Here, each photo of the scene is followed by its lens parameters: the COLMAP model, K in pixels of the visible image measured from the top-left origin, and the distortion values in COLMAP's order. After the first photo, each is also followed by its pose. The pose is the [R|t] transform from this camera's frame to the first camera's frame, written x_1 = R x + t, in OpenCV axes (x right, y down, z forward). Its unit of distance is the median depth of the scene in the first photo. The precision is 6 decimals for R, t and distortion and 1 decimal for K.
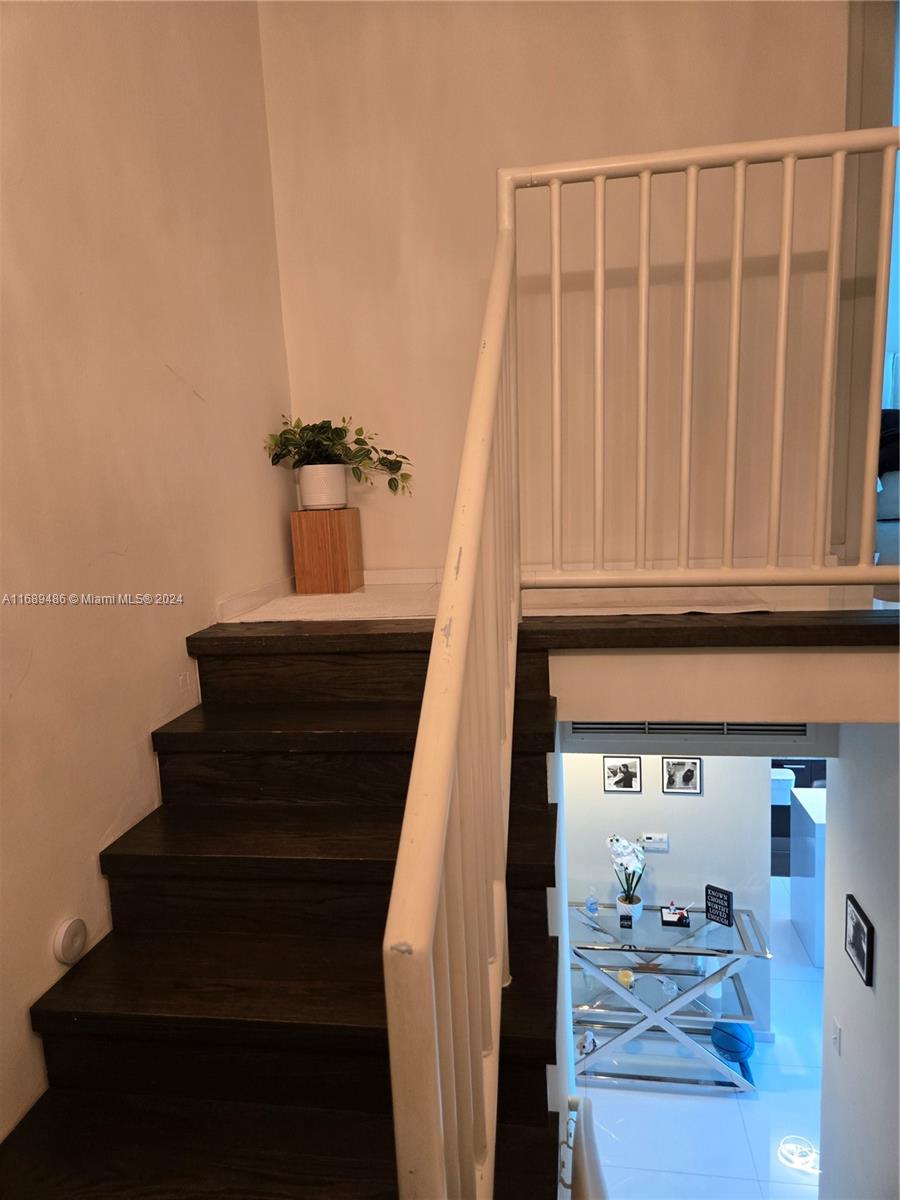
lens RADIAL K [[802.8, 0, 435.0], [0, 802.8, 600.9], [0, 0, 1]] dist [0.075400, -0.060549]
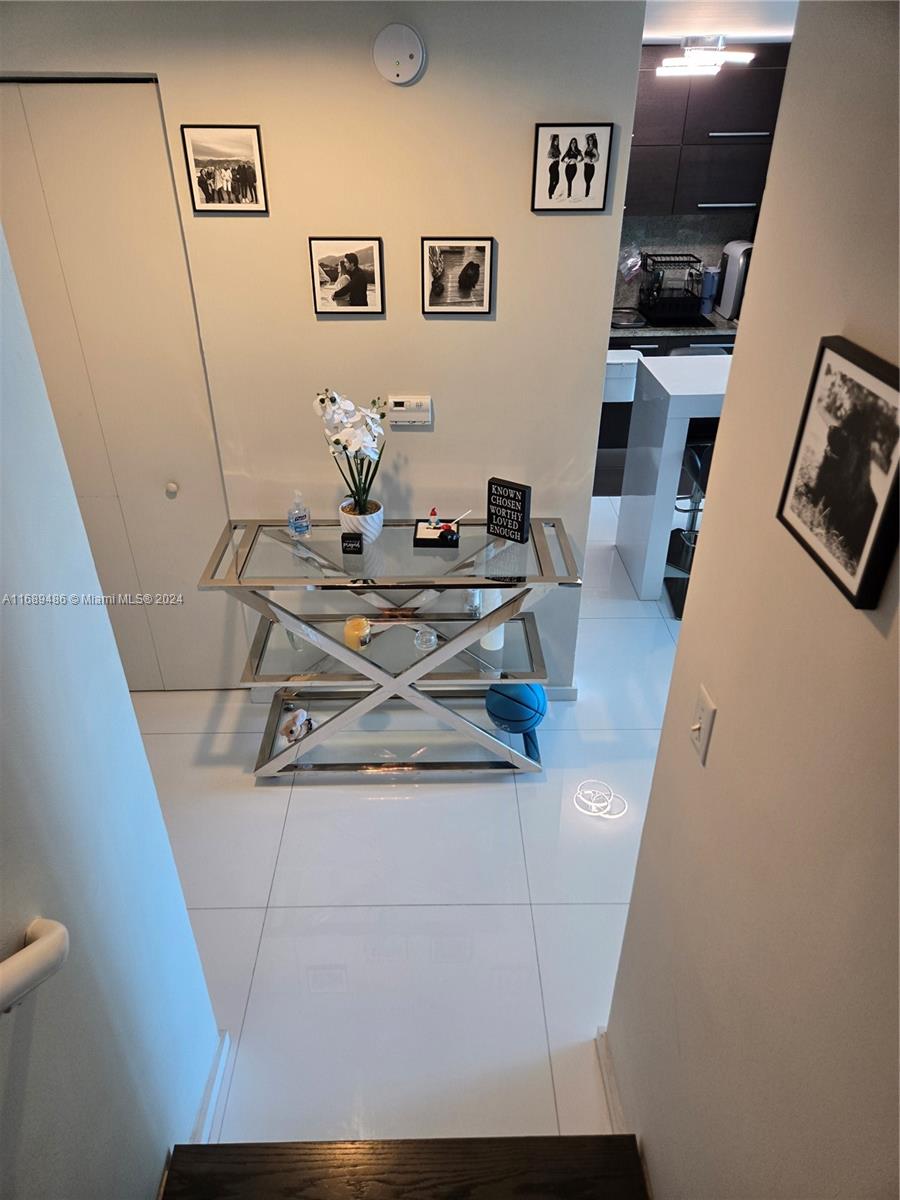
lens RADIAL K [[802.8, 0, 440.5], [0, 802.8, 593.6], [0, 0, 1]] dist [0.075400, -0.060549]
pose [[0.983263, -0.047651, 0.175852, 0.192252], [-0.021646, 0.927804, 0.372440, 0.210846], [-0.180903, -0.370013, 0.911243, 0.449041]]
